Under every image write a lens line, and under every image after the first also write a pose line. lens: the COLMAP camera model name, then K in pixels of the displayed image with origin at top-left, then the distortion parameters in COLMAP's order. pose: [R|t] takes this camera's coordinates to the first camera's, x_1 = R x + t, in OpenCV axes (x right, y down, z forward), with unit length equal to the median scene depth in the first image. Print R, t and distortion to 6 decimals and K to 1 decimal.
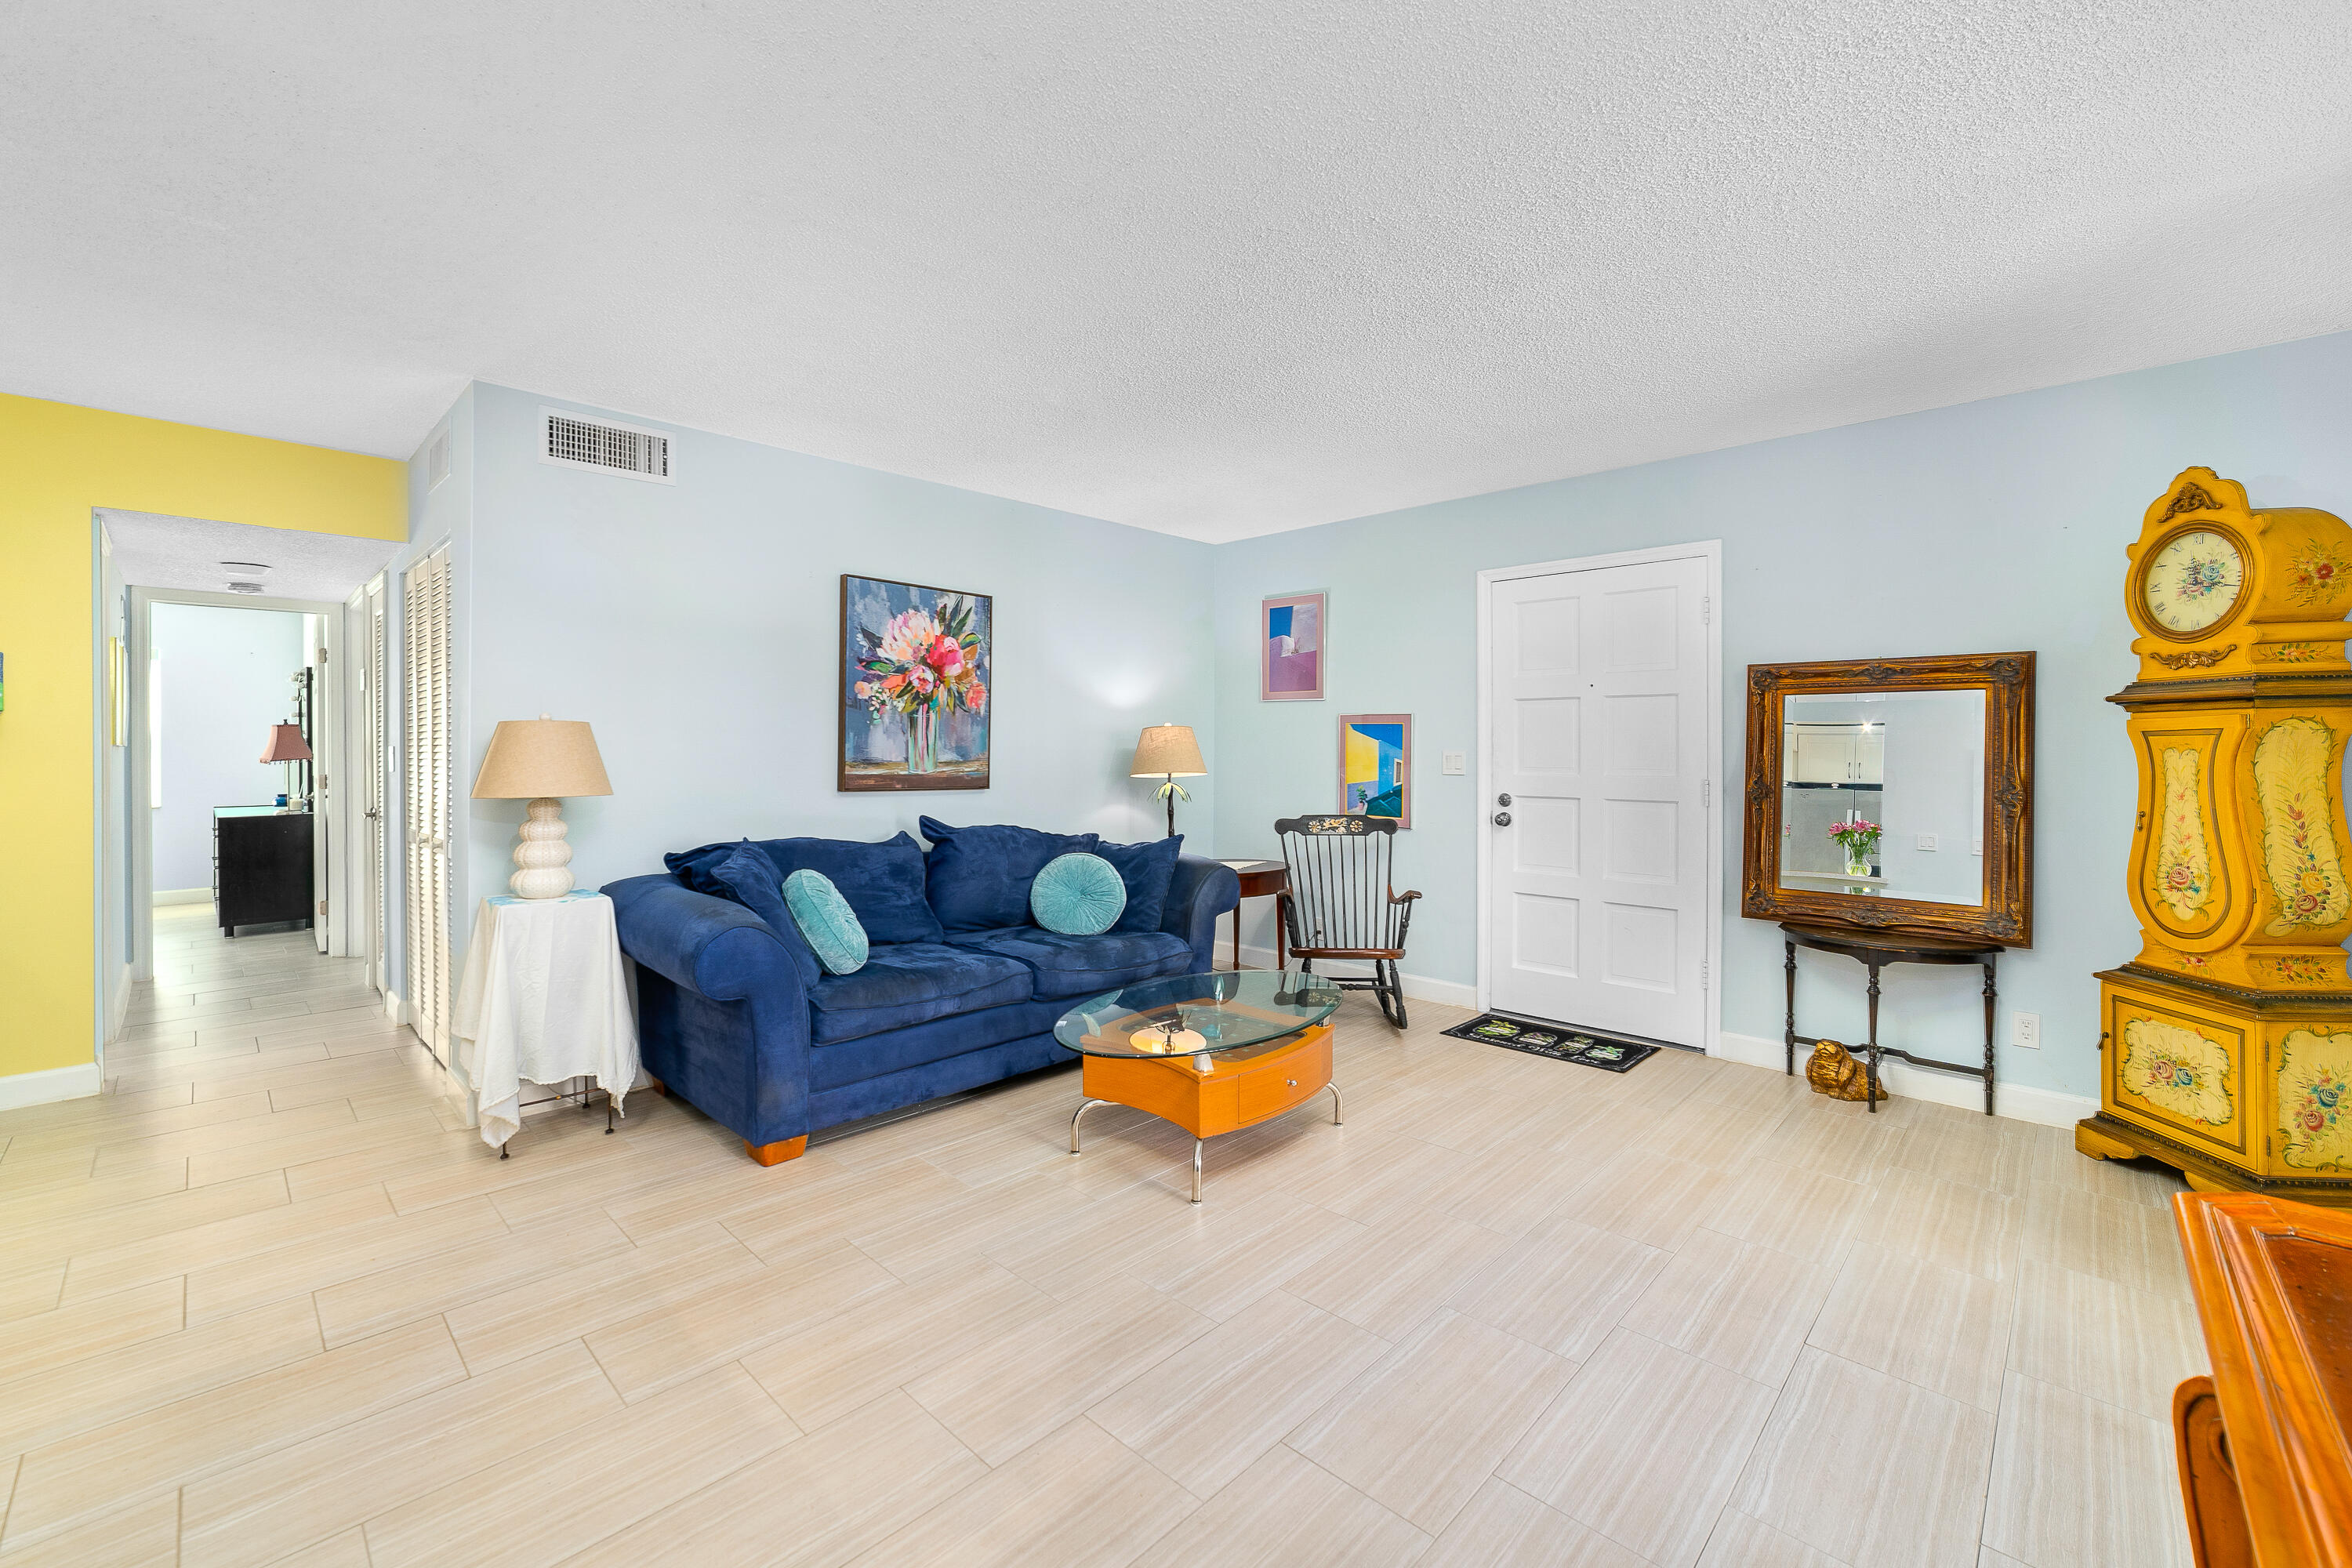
lens RADIAL K [[960.9, 0, 1122.8], [0, 960.9, 757.8], [0, 0, 1]] dist [-0.031946, 0.008061]
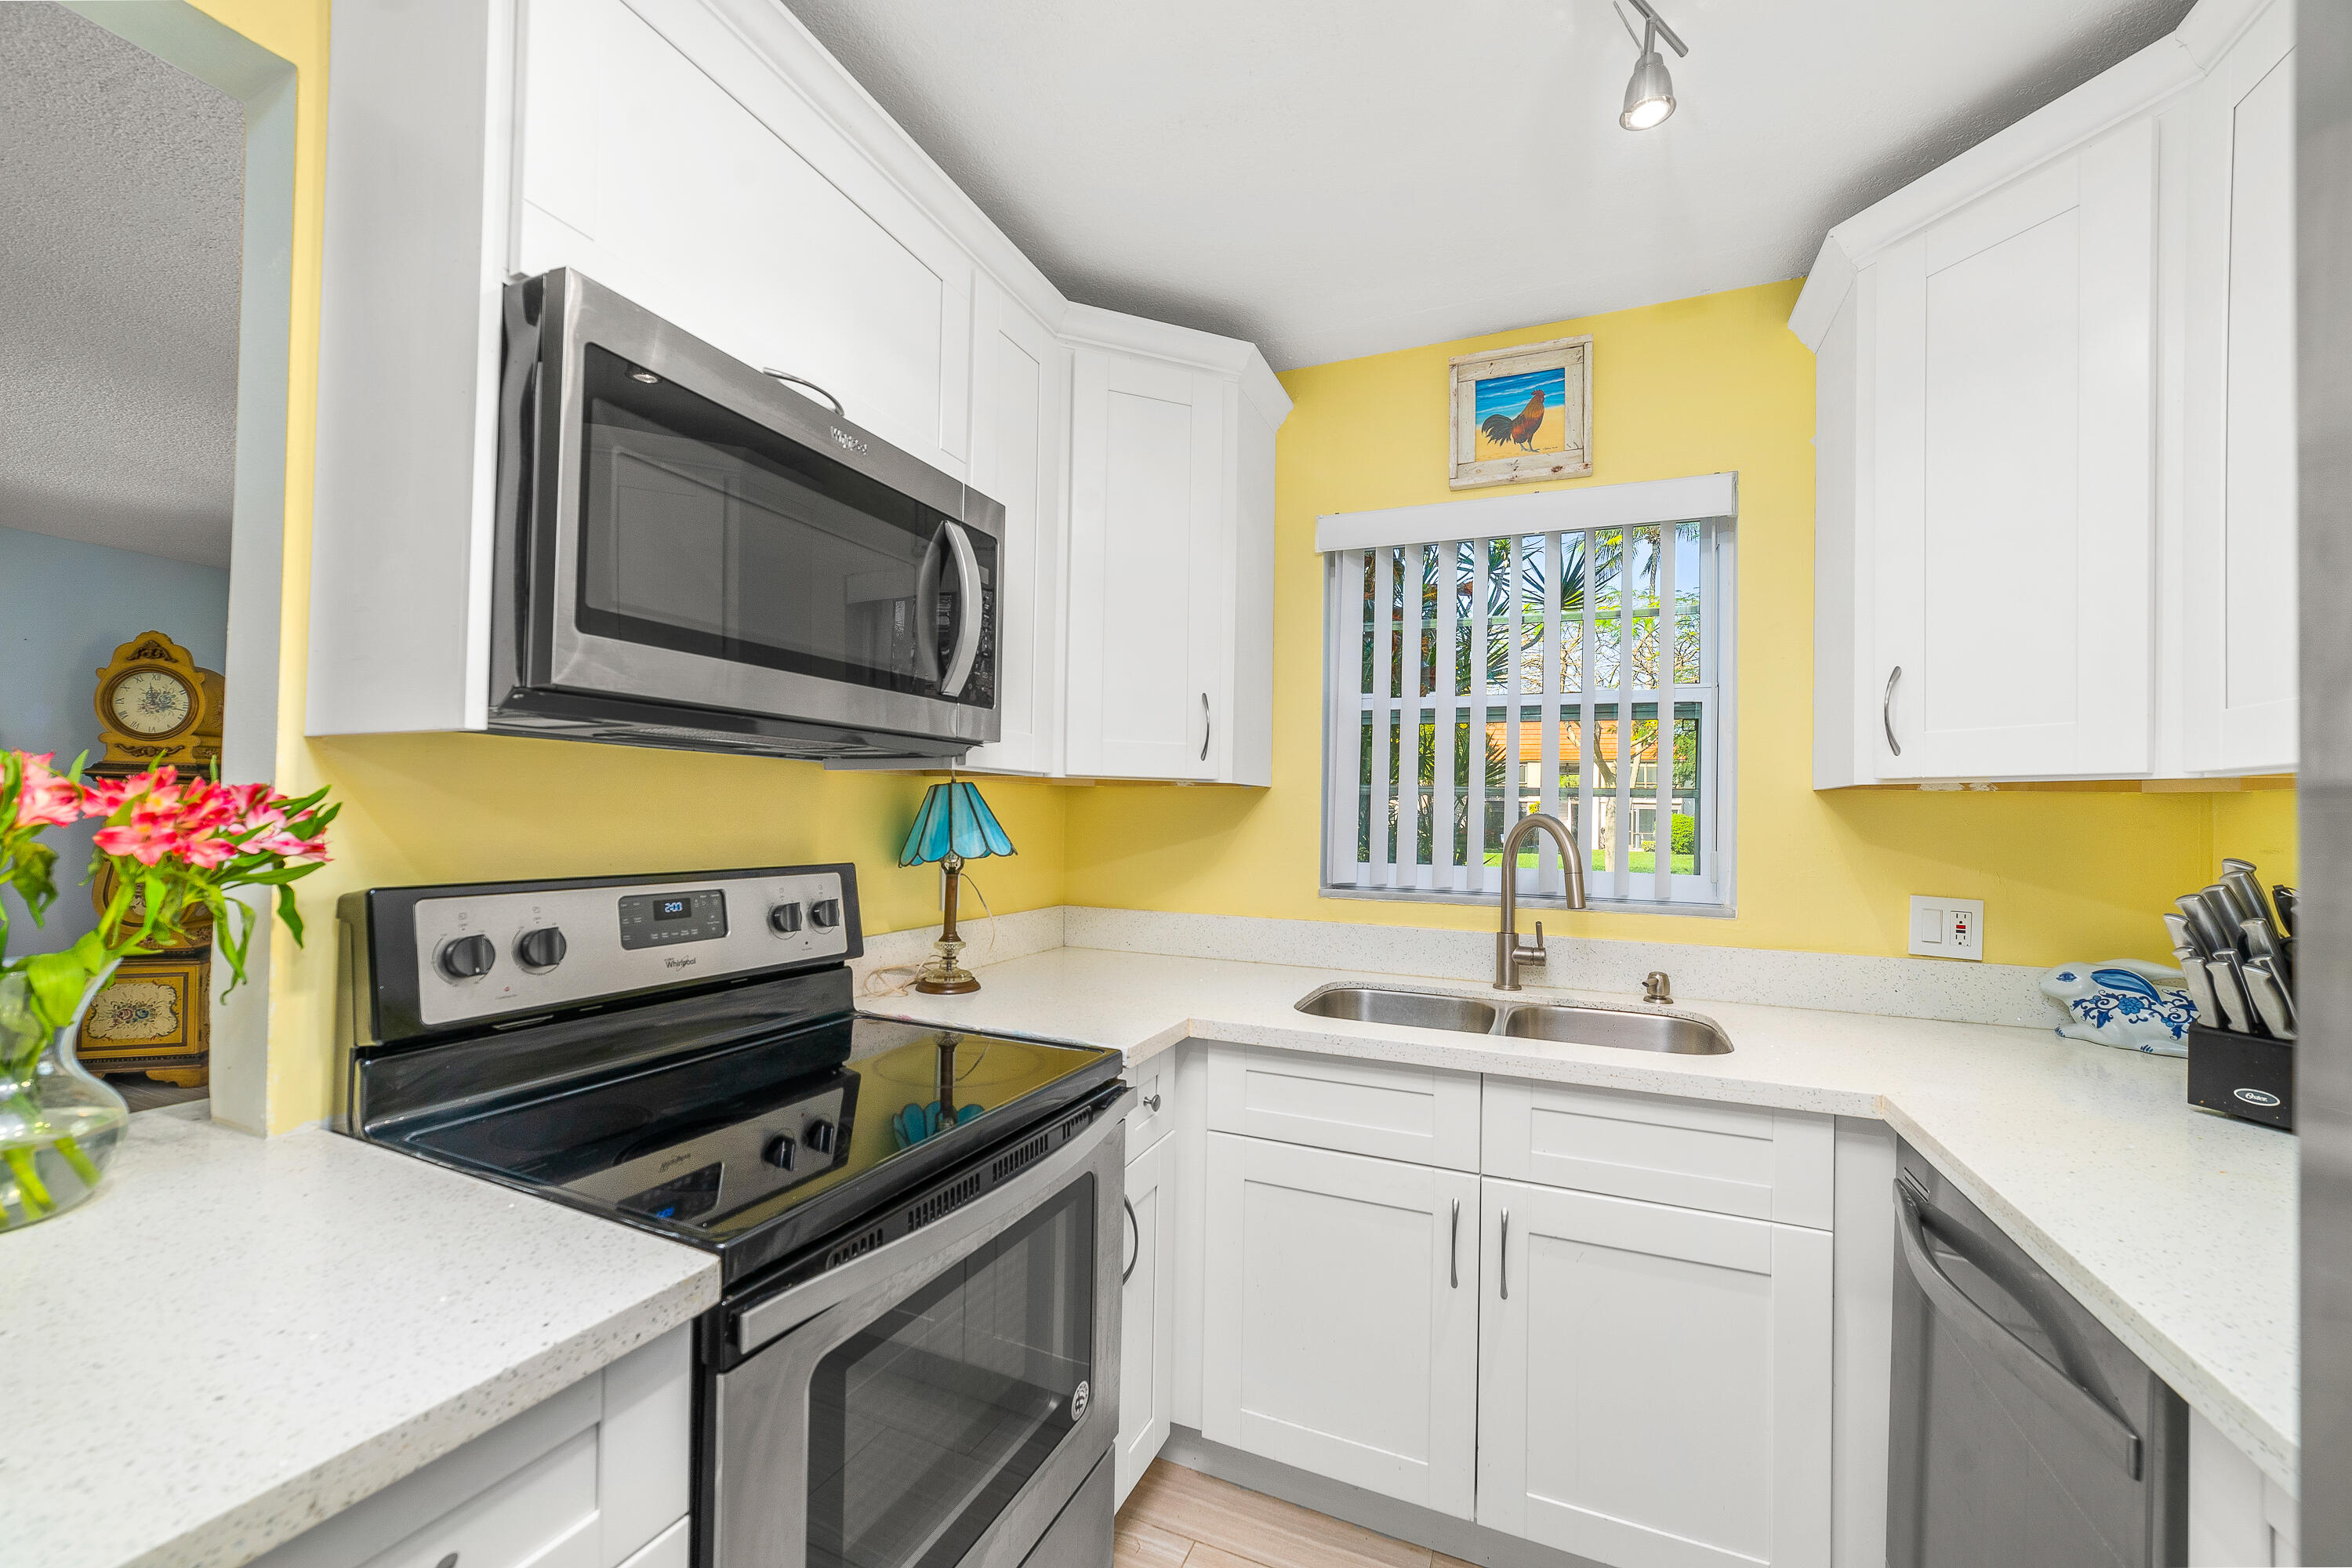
lens RADIAL K [[927.5, 0, 1149.3], [0, 927.5, 784.8], [0, 0, 1]] dist [-0.024025, 0.008249]
pose [[-0.370237, 0.018738, 0.928748, -0.594658], [-0.003897, 0.999756, -0.021725, -0.012780], [-0.928929, -0.011663, -0.370074, -0.007912]]
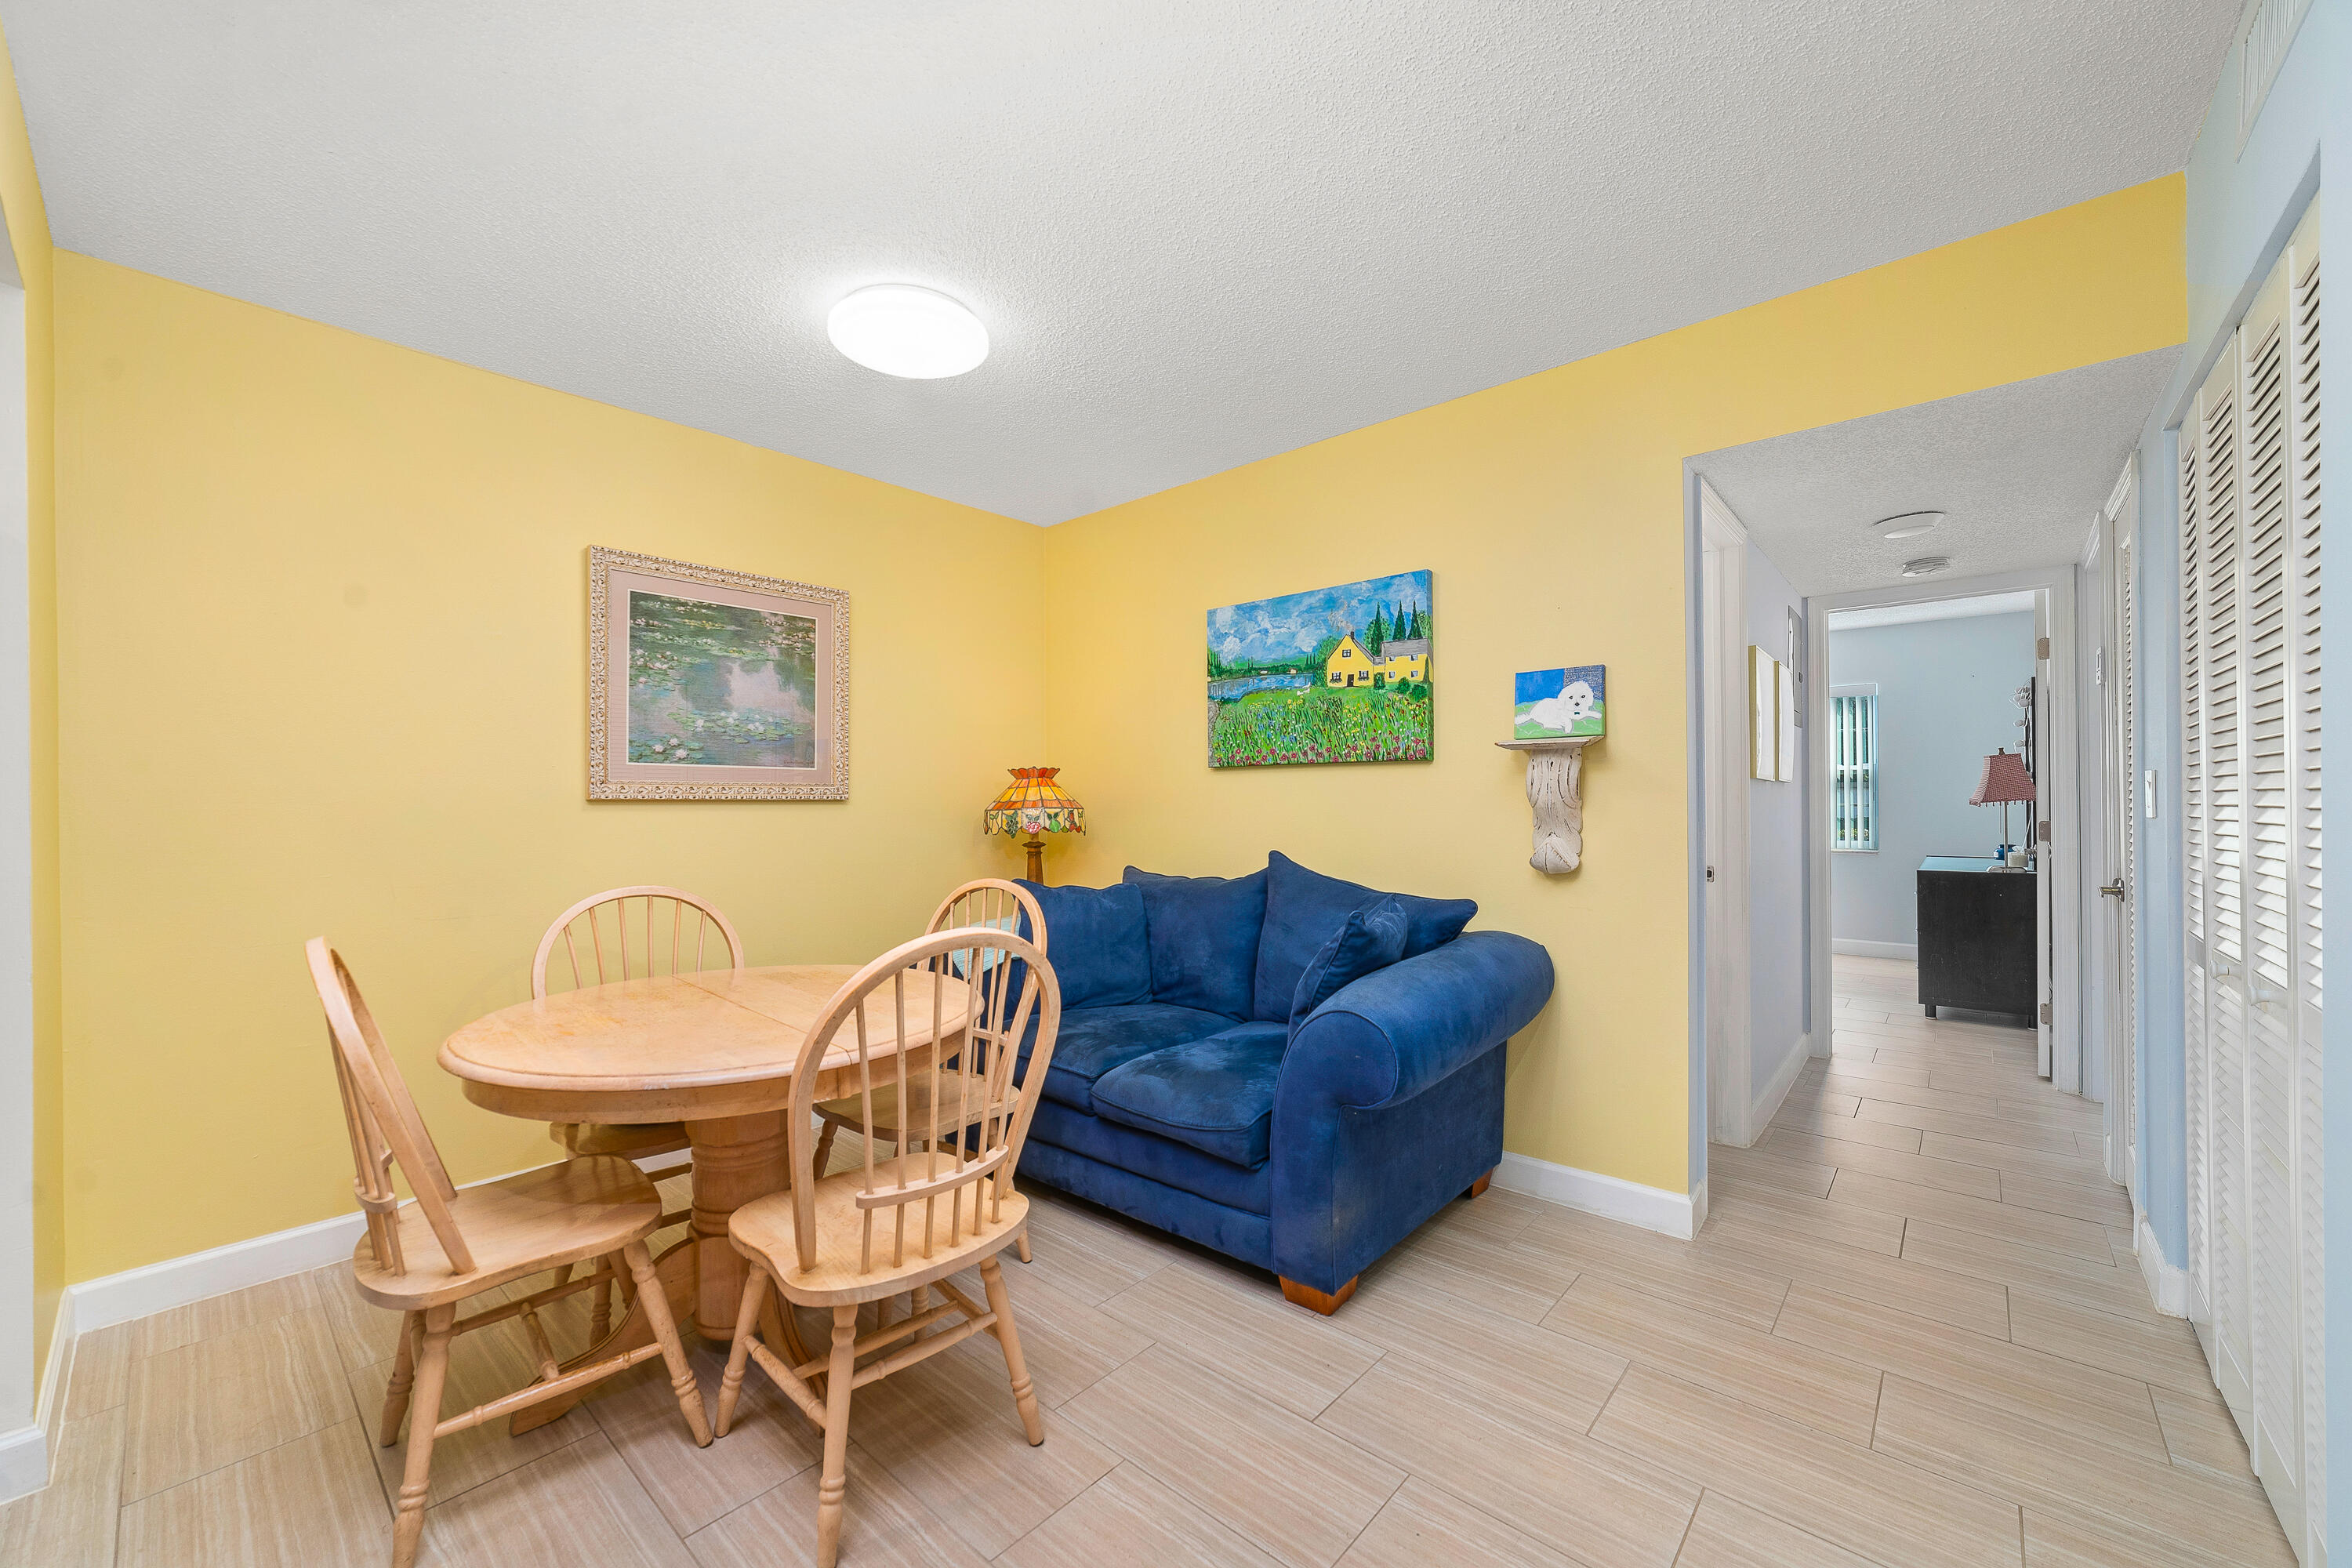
lens RADIAL K [[898.5, 0, 1184.5], [0, 898.5, 792.8], [0, 0, 1]] dist [-0.021356, 0.000193]
pose [[0.061508, -0.005863, -0.998089, -0.339529], [-0.003951, 0.999973, -0.006118, 0.004583], [0.998099, 0.004320, 0.061483, 0.460559]]
